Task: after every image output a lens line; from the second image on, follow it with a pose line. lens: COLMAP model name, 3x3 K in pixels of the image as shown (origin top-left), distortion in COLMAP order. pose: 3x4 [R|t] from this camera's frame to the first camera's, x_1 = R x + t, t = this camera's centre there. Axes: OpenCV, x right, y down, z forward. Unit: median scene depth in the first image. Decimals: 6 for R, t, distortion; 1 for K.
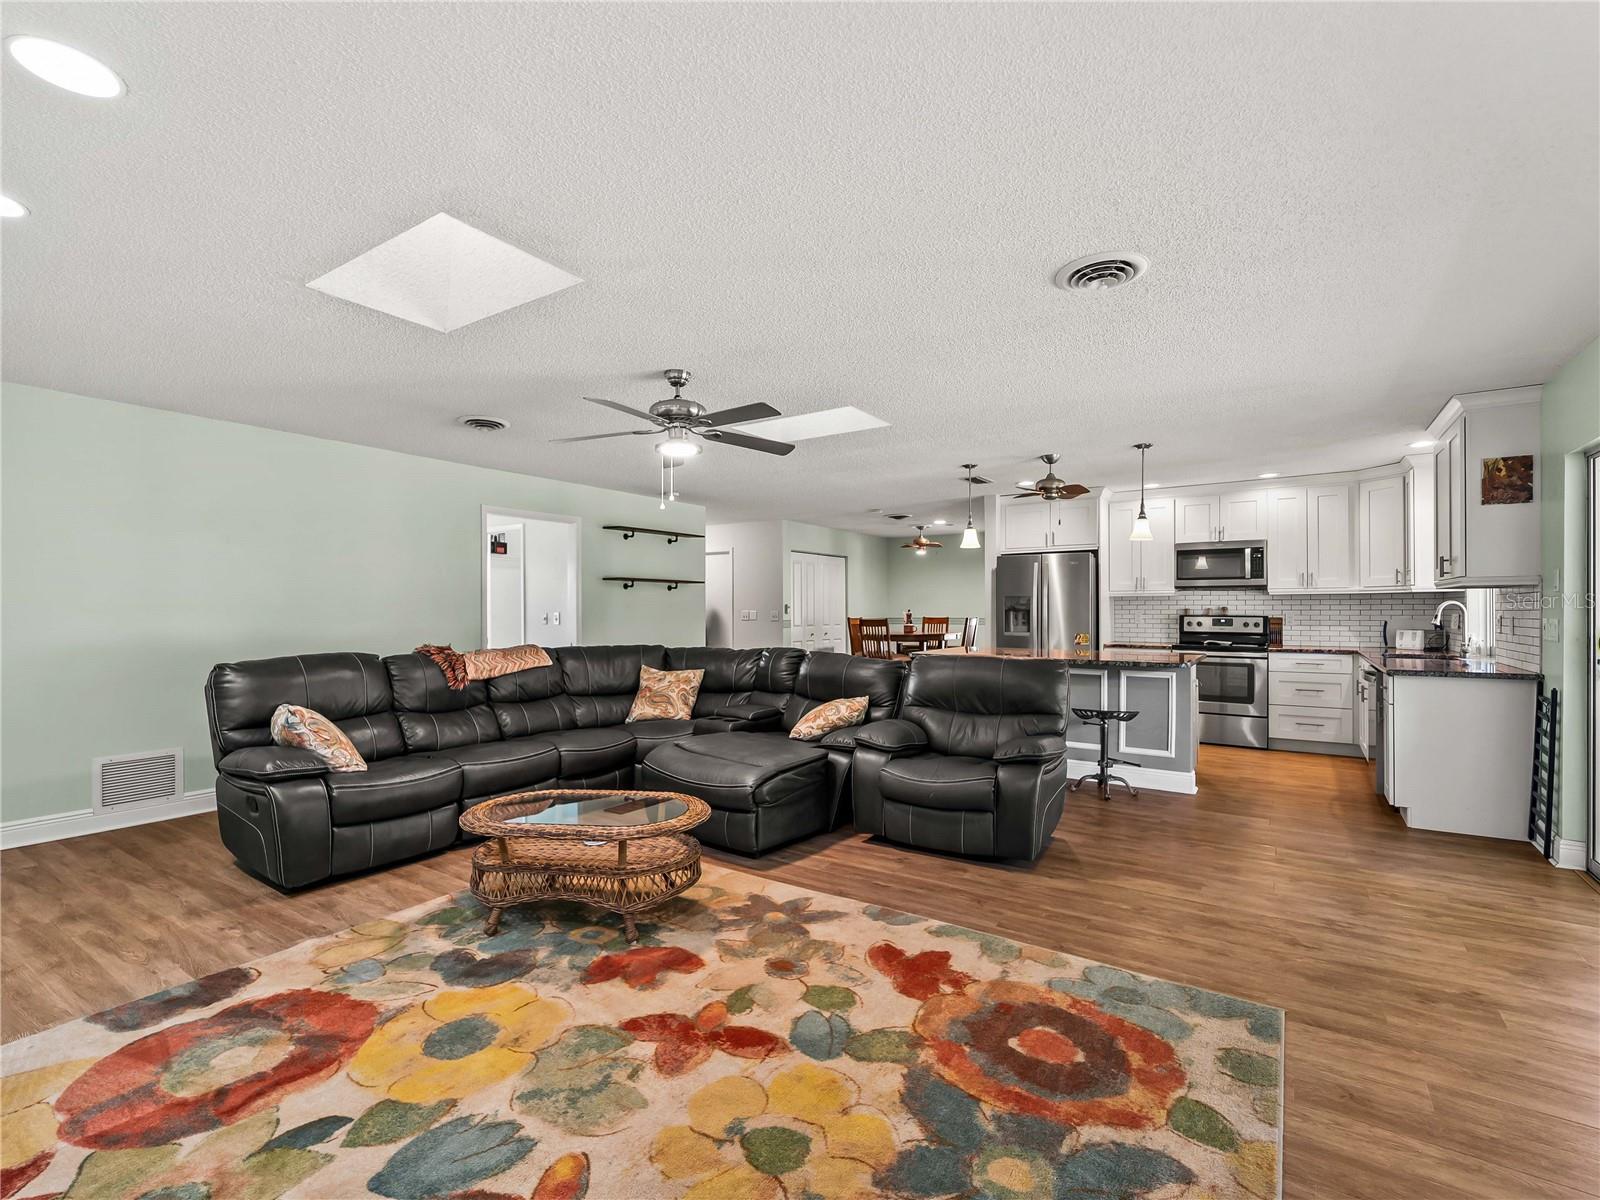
lens RADIAL K [[734.7, 0, 803.5], [0, 734.7, 606.3], [0, 0, 1]] dist [0.002933, -0.002422]
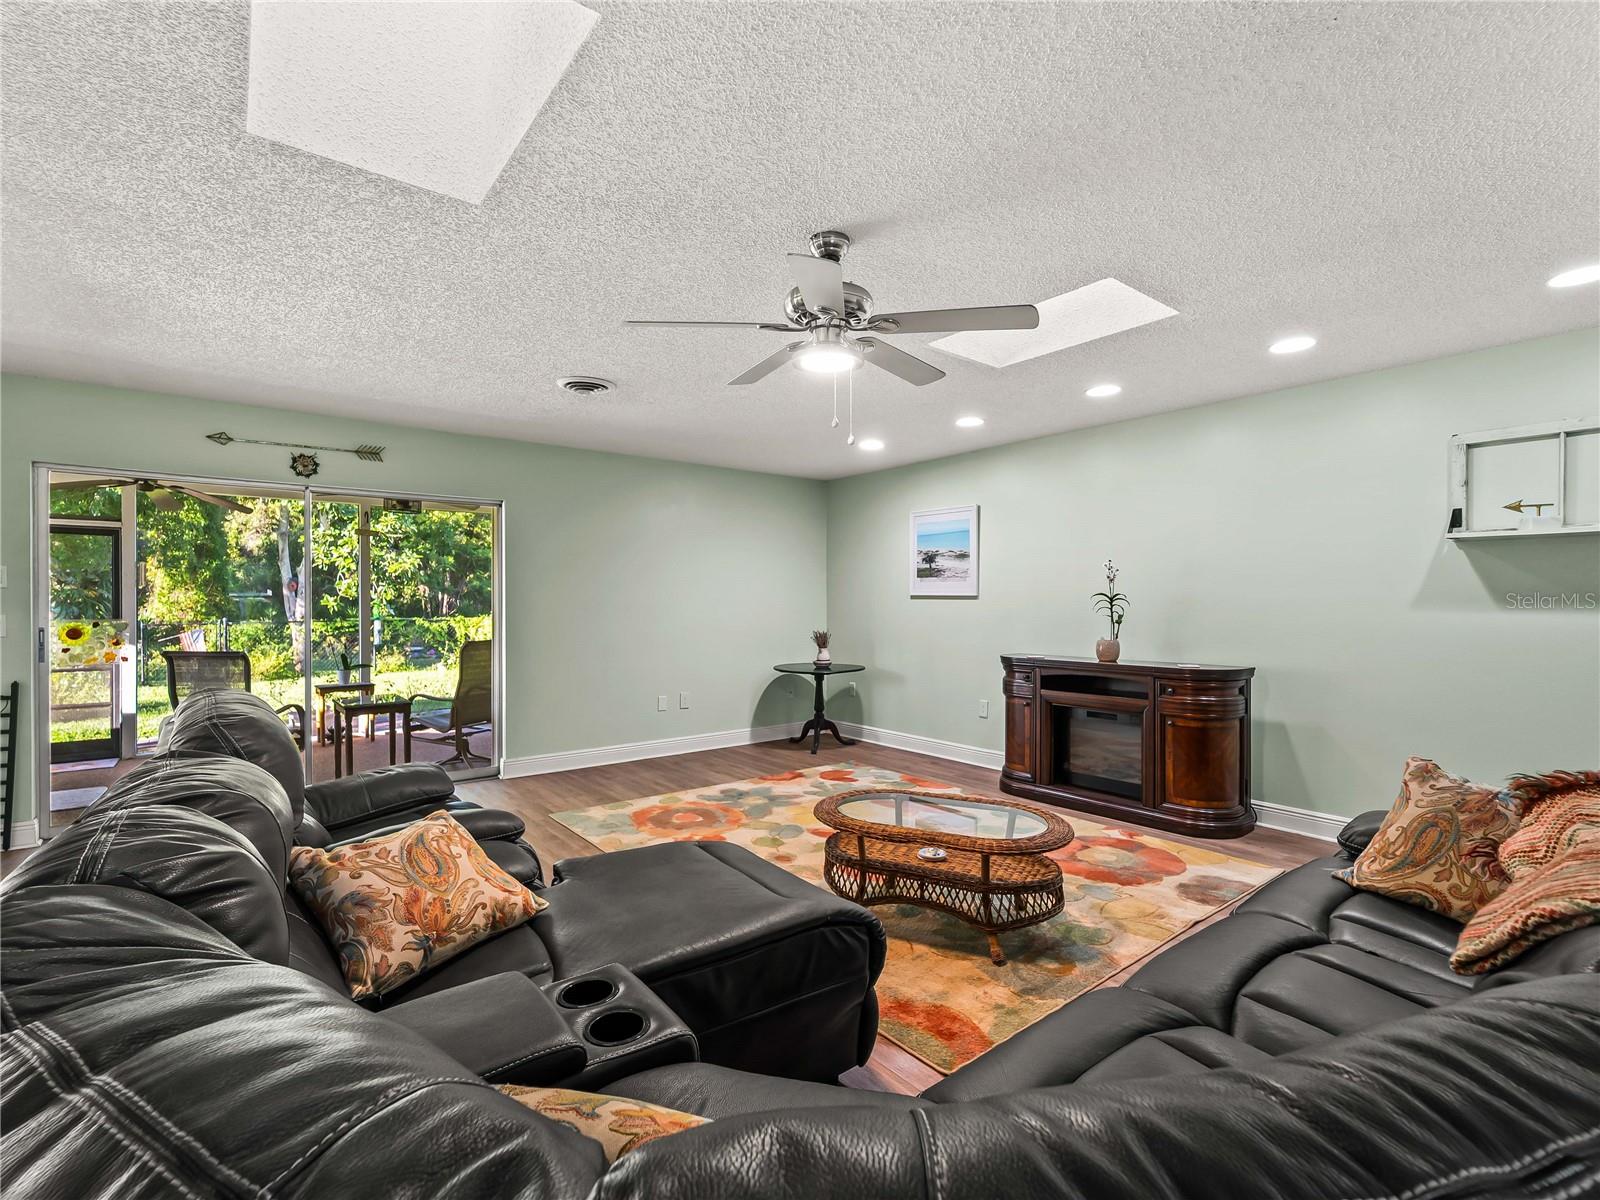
lens RADIAL K [[734.7, 0, 805.1], [0, 734.7, 597.1], [0, 0, 1]] dist [0.002933, -0.002422]
pose [[-0.950113, 0.003269, 0.311890, -0.270829], [0.000077, 0.999948, -0.010244, 0.000803], [-0.311907, -0.009709, -0.950063, 1.230334]]
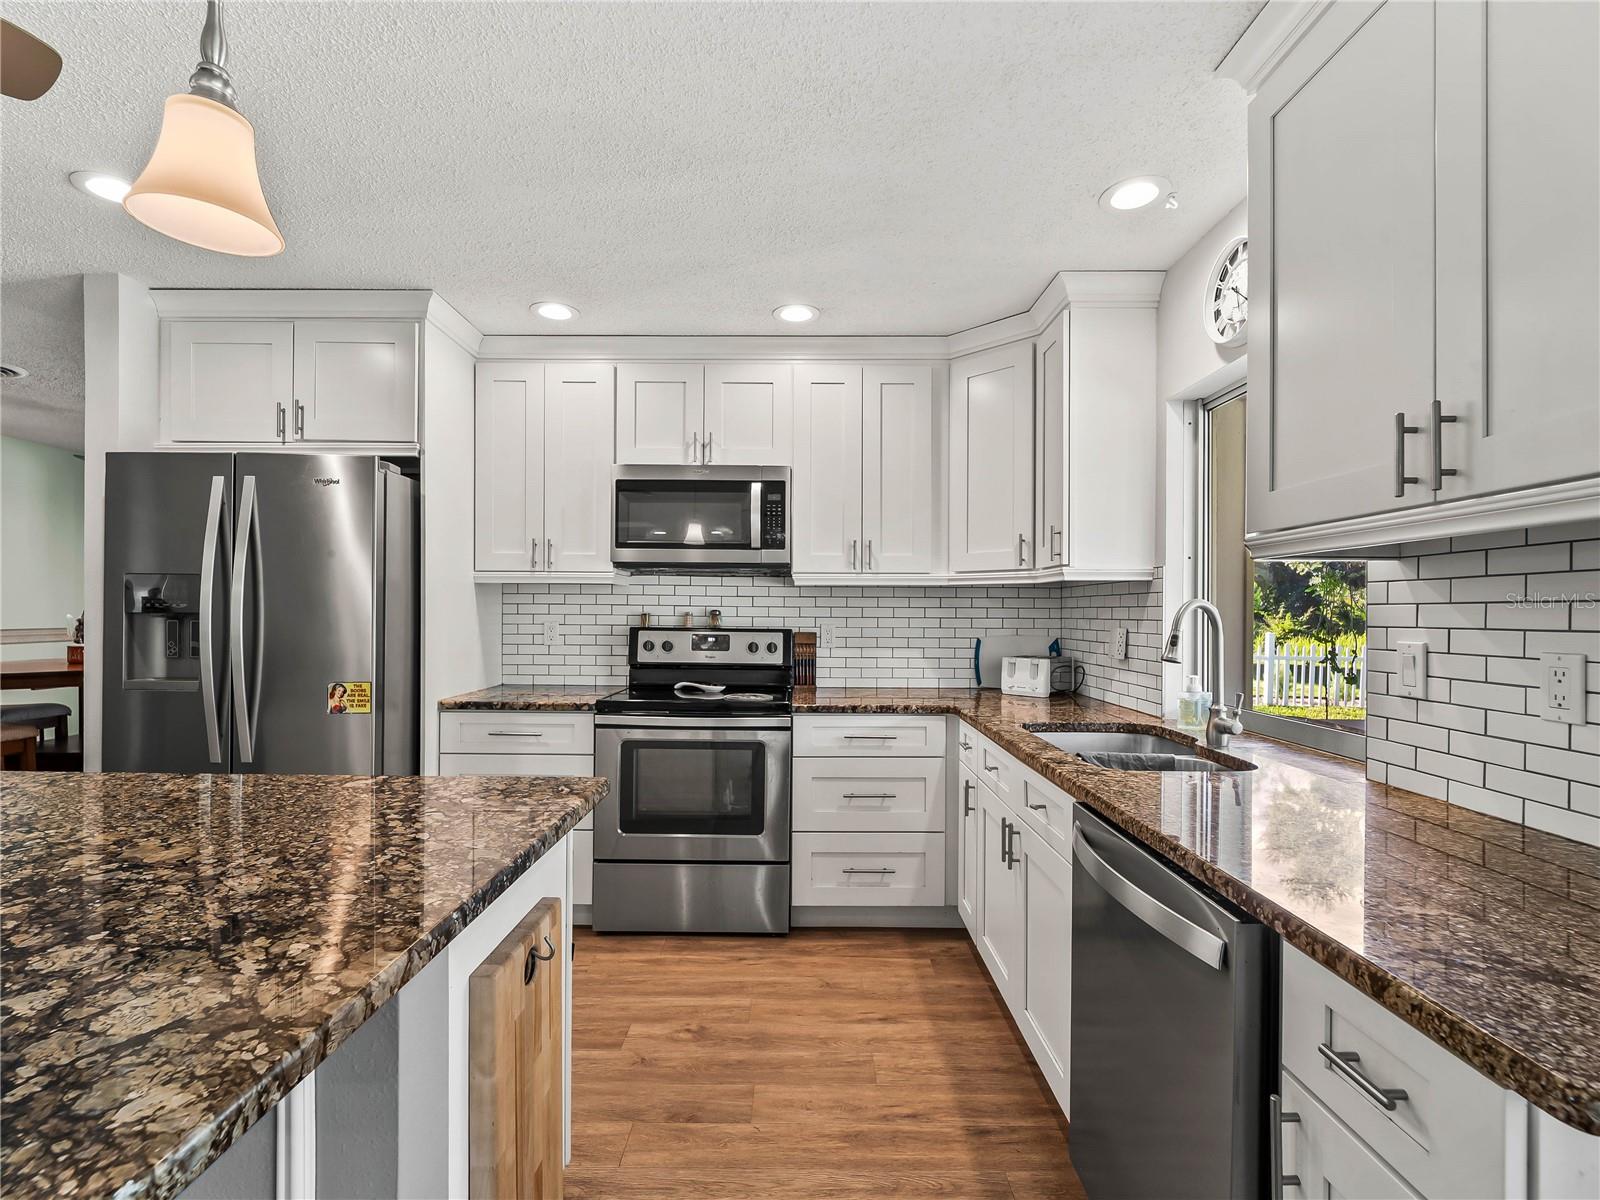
lens RADIAL K [[734.7, 0, 805.6], [0, 734.7, 612.8], [0, 0, 1]] dist [0.002933, -0.002422]
pose [[0.830882, 0.007450, 0.556399, 0.532917], [-0.009850, 0.999951, 0.001321, 0.001942], [-0.556361, -0.006578, 0.830914, 0.853840]]
